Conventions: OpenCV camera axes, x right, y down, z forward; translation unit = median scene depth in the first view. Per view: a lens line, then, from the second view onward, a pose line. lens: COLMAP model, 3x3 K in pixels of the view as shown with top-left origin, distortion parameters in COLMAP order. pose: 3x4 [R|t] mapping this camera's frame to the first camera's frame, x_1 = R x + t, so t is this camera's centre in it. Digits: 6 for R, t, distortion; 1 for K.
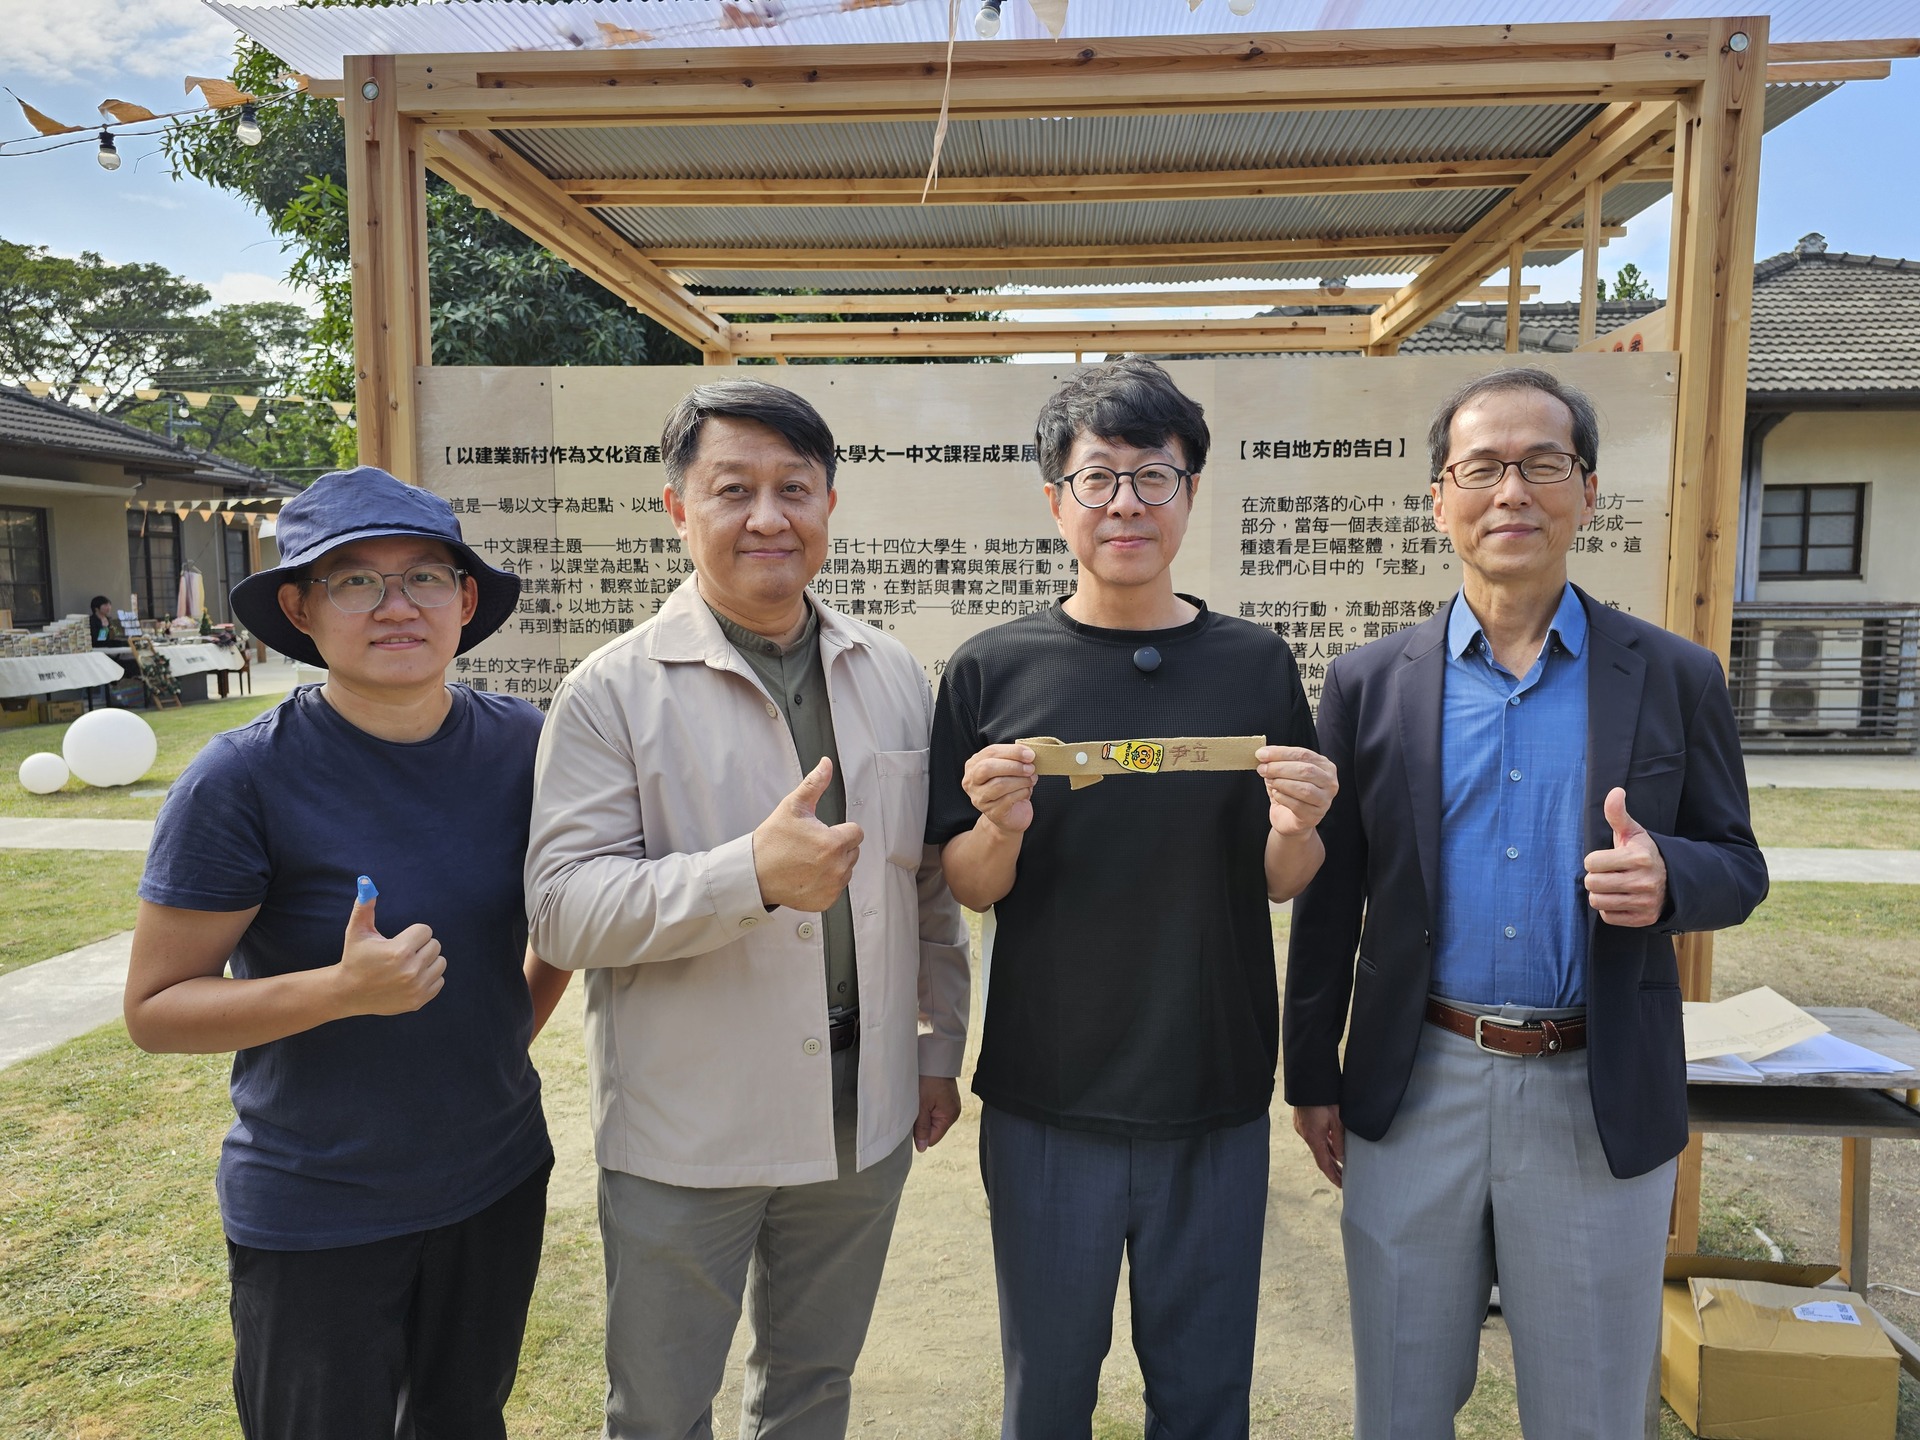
lens RADIAL K [[1301.3, 0, 978.8], [0, 1301.3, 718.9], [0, 0, 1]] dist [0.049097, -0.050651]
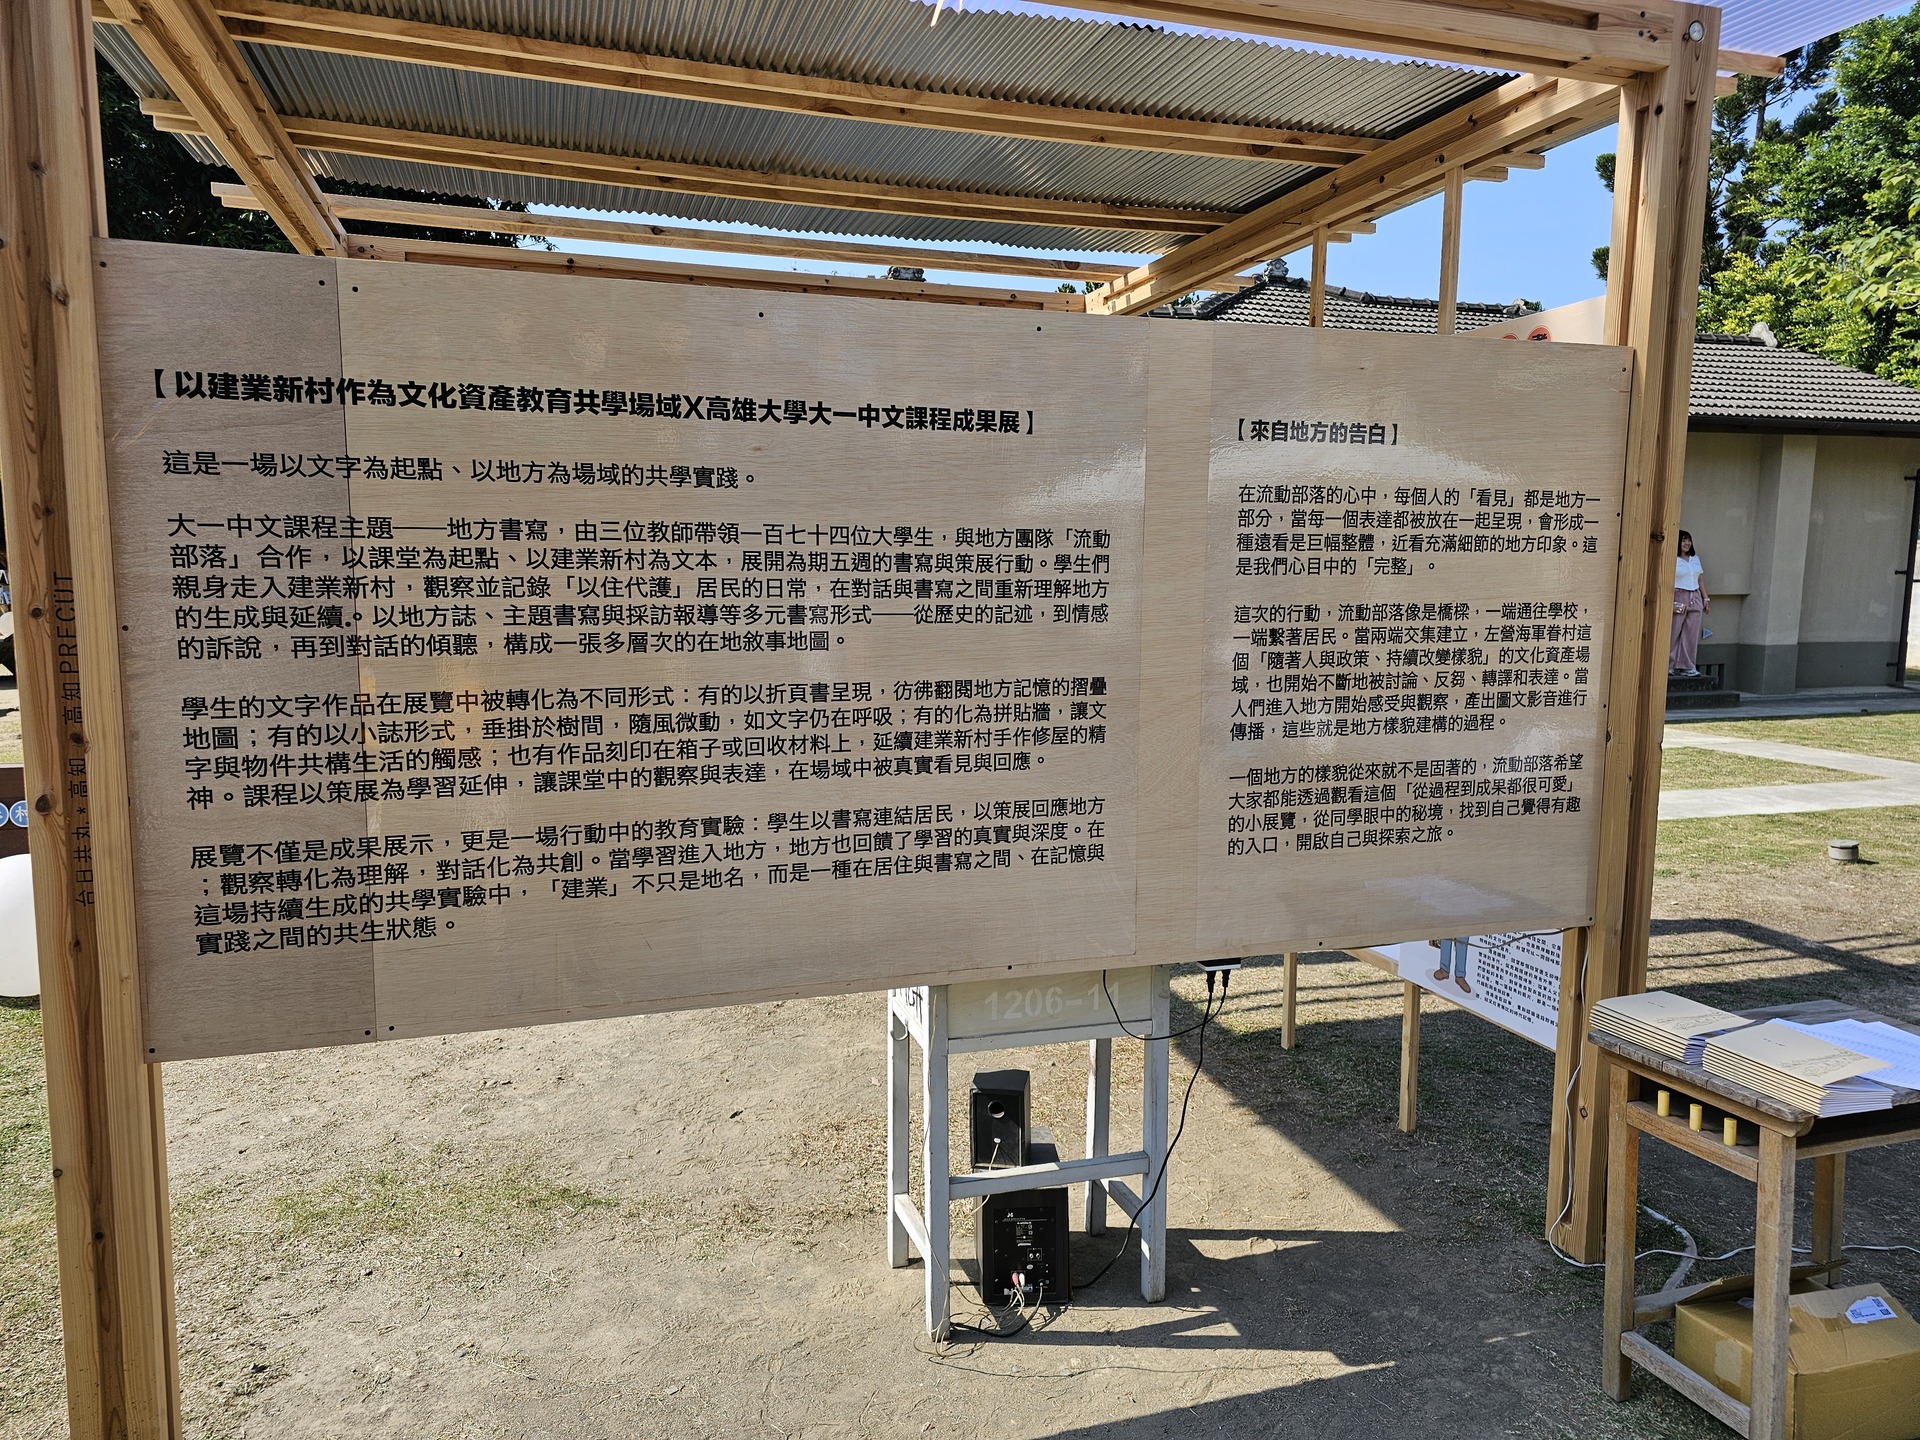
lens RADIAL K [[1298.5, 0, 957.4], [0, 1298.5, 730.9], [0, 0, 1]] dist [0.045022, -0.029803]
pose [[0.928331, -0.042019, 0.369373, -0.287750], [0.032412, 0.998956, 0.032178, -0.039336], [-0.370339, -0.017900, 0.928724, 0.256142]]
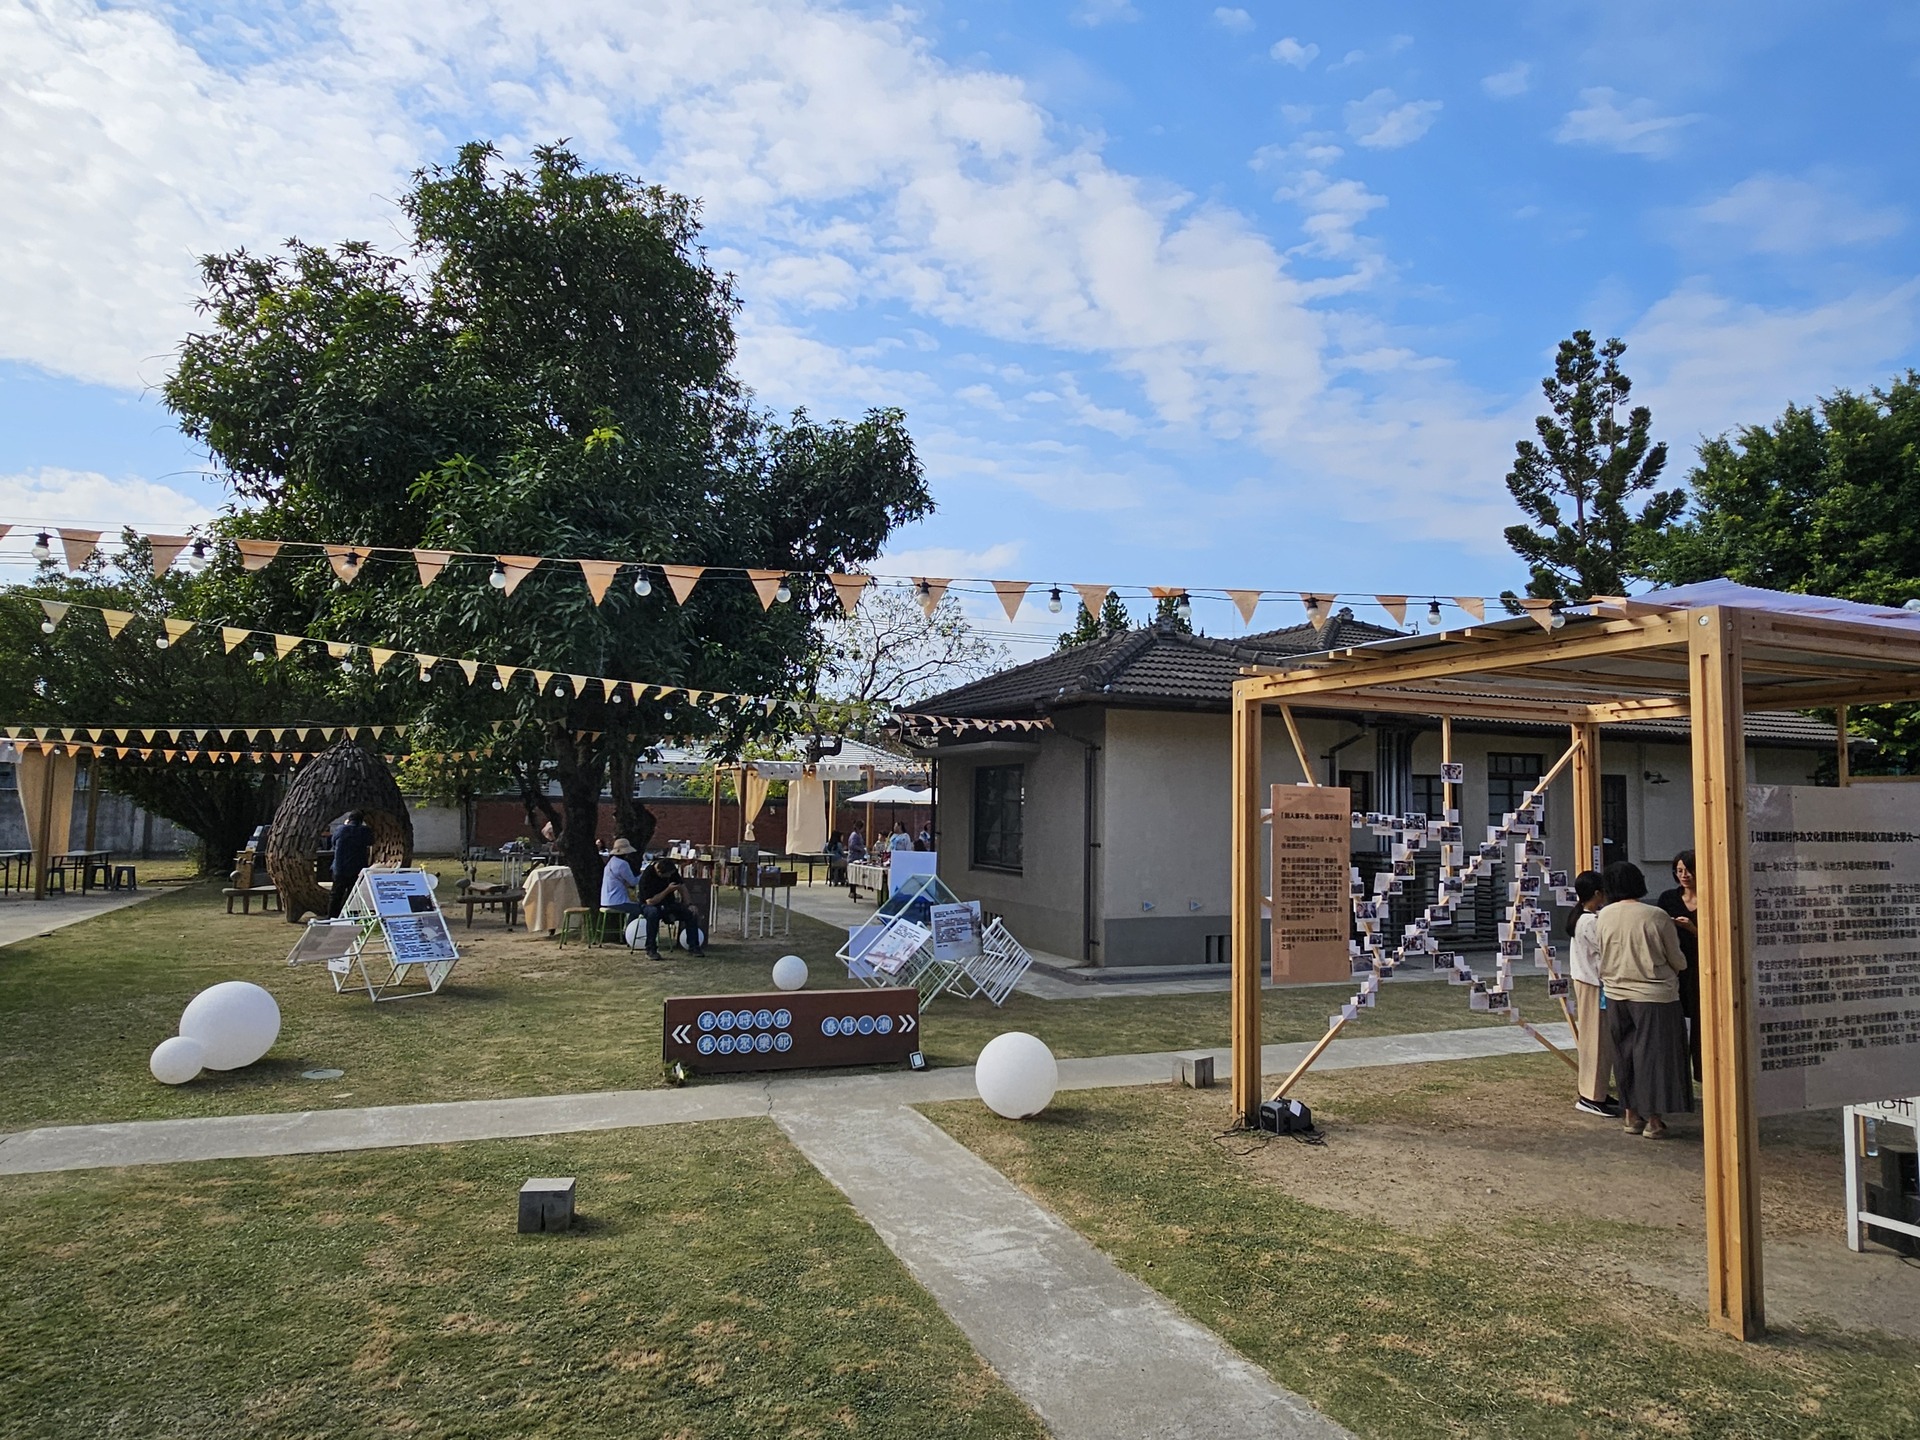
lens RADIAL K [[1153.8, 0, 964.7], [0, 1153.8, 715.7], [0, 0, 1]] dist [0.005737, -0.001058]
pose [[0.891999, 0.051323, 0.449114, -1.950660], [0.028128, 0.985307, -0.168463, -0.133598], [-0.451161, 0.162901, 0.877449, 0.148470]]
